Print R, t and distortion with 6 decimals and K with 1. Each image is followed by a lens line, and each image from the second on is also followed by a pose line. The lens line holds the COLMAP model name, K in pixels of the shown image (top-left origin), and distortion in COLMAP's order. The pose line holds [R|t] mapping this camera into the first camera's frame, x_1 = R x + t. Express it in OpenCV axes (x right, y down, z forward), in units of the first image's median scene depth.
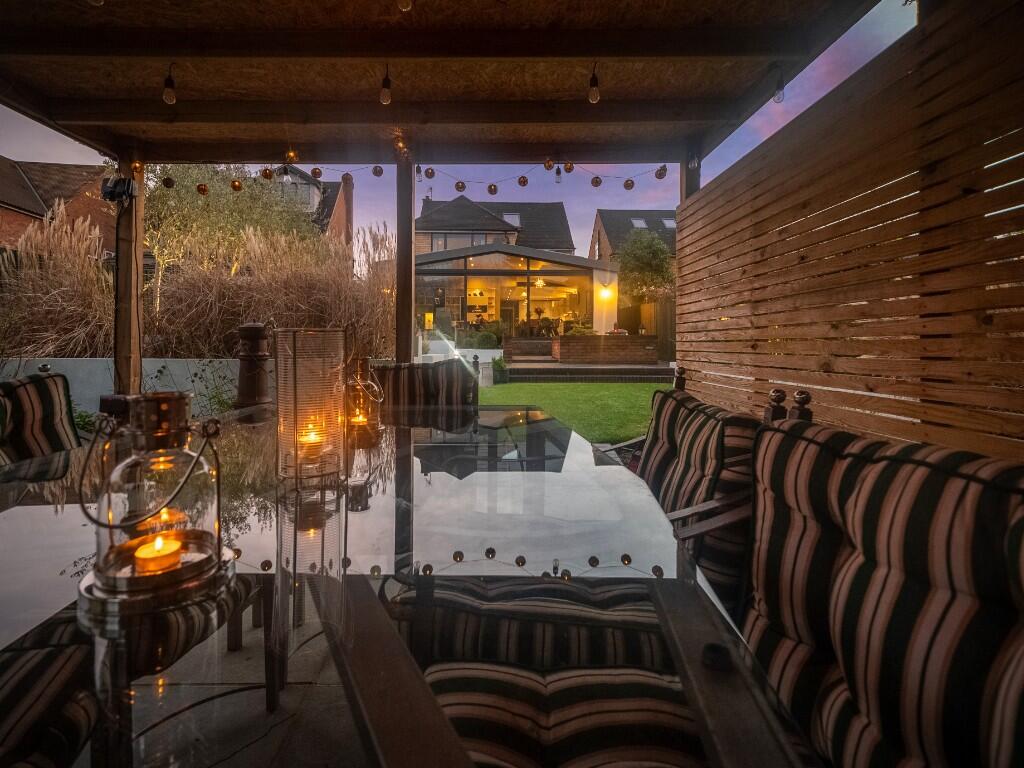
lens RADIAL K [[504.2, 0, 512.0], [0, 504.2, 384.0], [0, 0, 1]] dist [-0.001014, 0.000001]
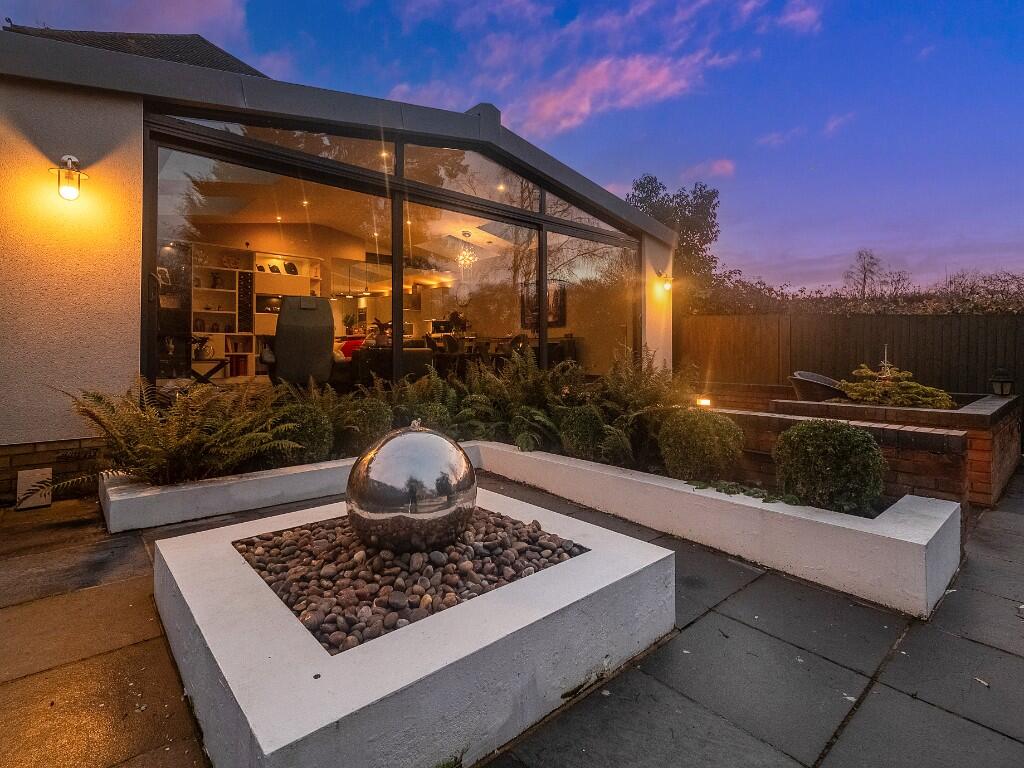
lens RADIAL K [[504.2, 0, 512.0], [0, 504.2, 384.0], [0, 0, 1]] dist [-0.001014, 0.000001]
pose [[0.755075, -0.047027, 0.653950, -0.199674], [0.049208, 0.998676, 0.015000, -0.080501], [-0.653790, 0.020854, 0.756389, 0.566056]]
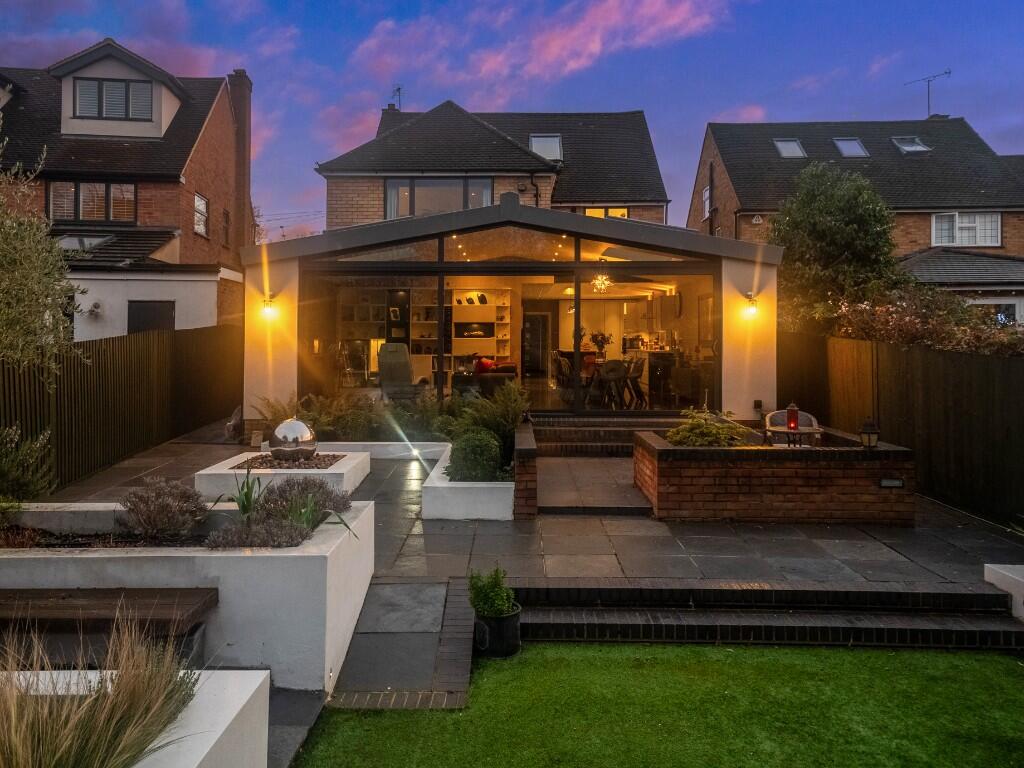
lens RADIAL K [[801.8, 0, 512.0], [0, 801.8, 384.0], [0, 0, 1]] dist [0.042159, 0.000695]
pose [[0.998811, 0.001930, -0.048708, 0.006787], [-0.002907, 0.999796, -0.019990, -0.079635], [0.048660, 0.020107, 0.998613, 0.213329]]
